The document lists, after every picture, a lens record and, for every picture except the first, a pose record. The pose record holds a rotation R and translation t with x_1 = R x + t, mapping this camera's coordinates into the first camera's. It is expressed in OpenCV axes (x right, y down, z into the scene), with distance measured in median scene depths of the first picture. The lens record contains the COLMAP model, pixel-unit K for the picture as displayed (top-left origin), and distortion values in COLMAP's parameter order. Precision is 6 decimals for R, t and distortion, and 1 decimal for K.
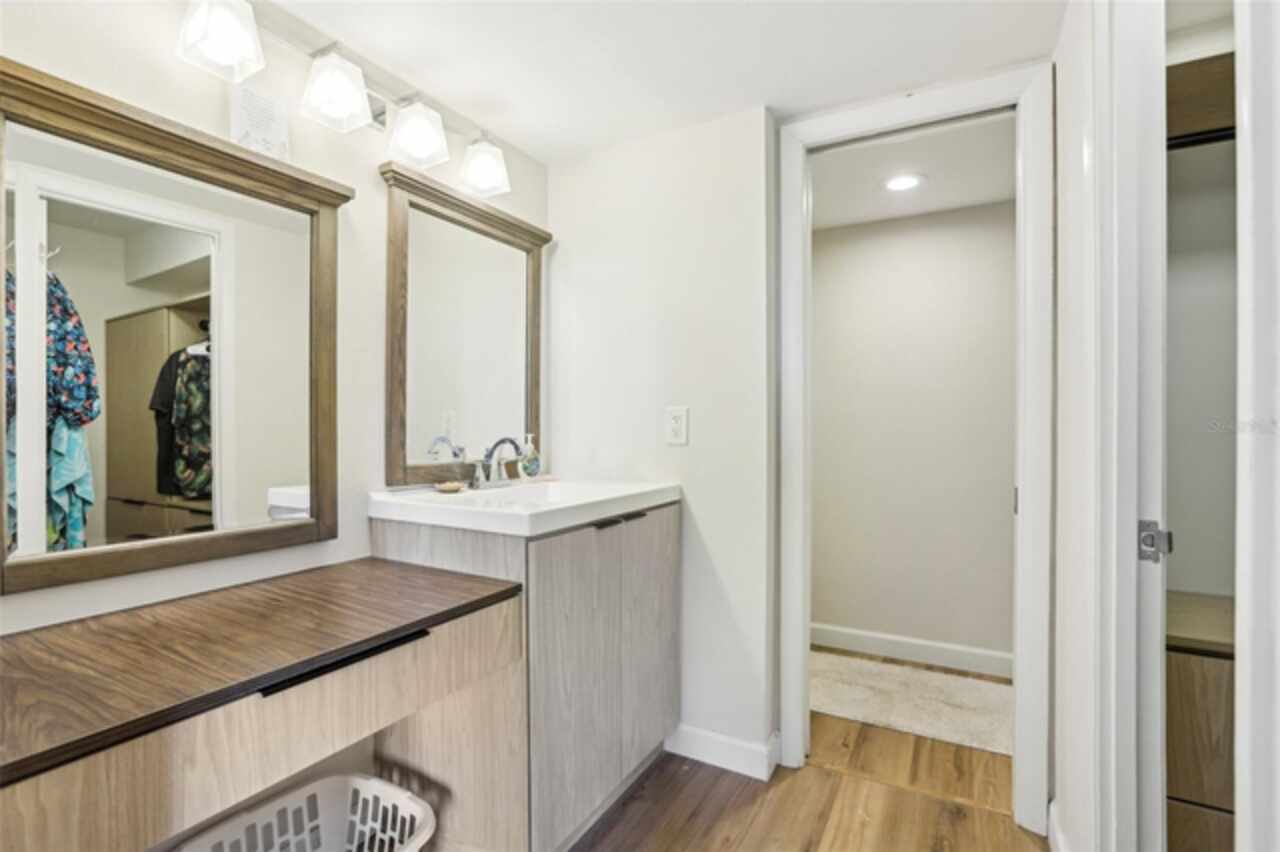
lens RADIAL K [[591.3, 0, 638.3], [0, 591.3, 429.8], [0, 0, 1]] dist [-0.057347, 0.025955]
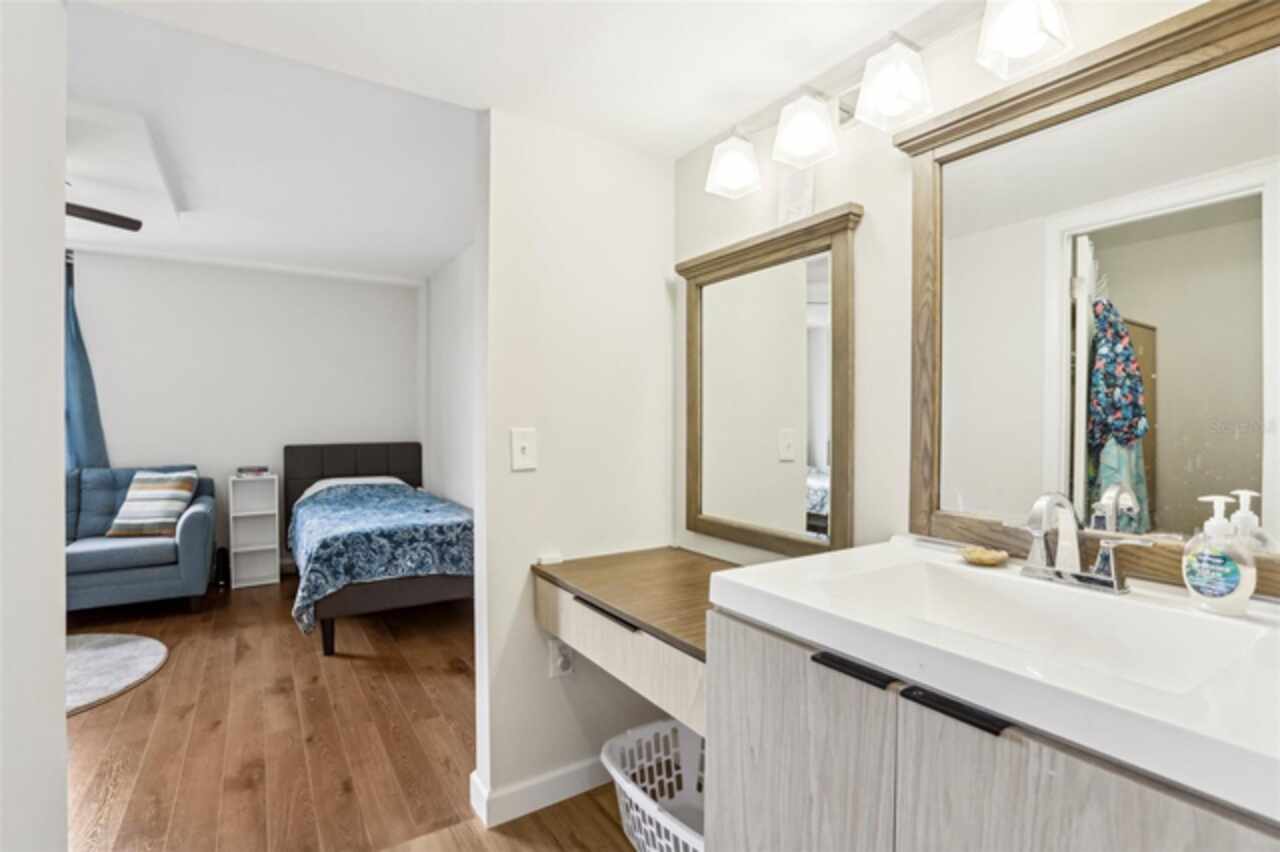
lens RADIAL K [[591.3, 0, 638.3], [0, 591.3, 429.8], [0, 0, 1]] dist [-0.057347, 0.025955]
pose [[-0.457492, 0.004279, -0.889203, 0.319600], [-0.017336, 0.999755, 0.013730, -0.034138], [0.889045, 0.021697, -0.457306, 0.715747]]
